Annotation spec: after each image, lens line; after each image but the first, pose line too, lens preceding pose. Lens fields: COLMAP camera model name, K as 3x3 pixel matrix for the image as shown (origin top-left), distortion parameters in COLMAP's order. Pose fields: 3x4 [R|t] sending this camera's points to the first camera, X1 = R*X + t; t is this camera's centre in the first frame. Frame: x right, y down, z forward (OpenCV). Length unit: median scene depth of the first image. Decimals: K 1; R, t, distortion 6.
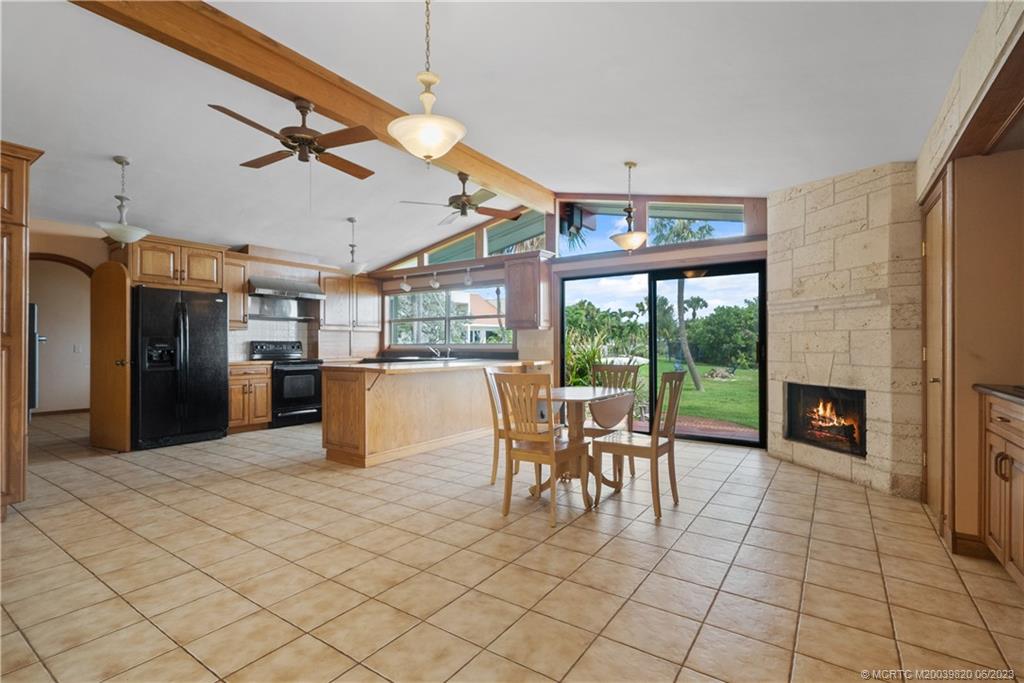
lens RADIAL K [[480.5, 0, 512.0], [0, 480.5, 341.5], [0, 0, 1]] dist [0.000898, 0.000373]
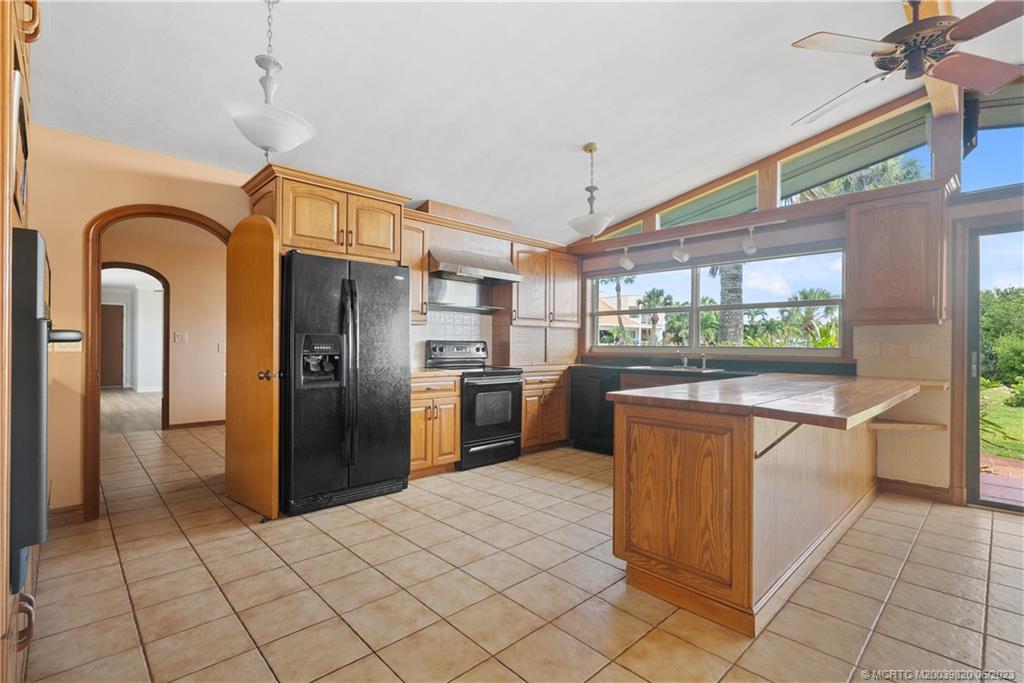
lens RADIAL K [[475.9, 0, 512.0], [0, 475.9, 341.5], [0, 0, 1]] dist [-0.003016, 0.000176]
pose [[0.978156, 0.007913, -0.207721, -0.329145], [-0.007554, 0.999968, 0.002521, -0.002877], [0.207734, -0.000896, 0.978185, 0.408818]]
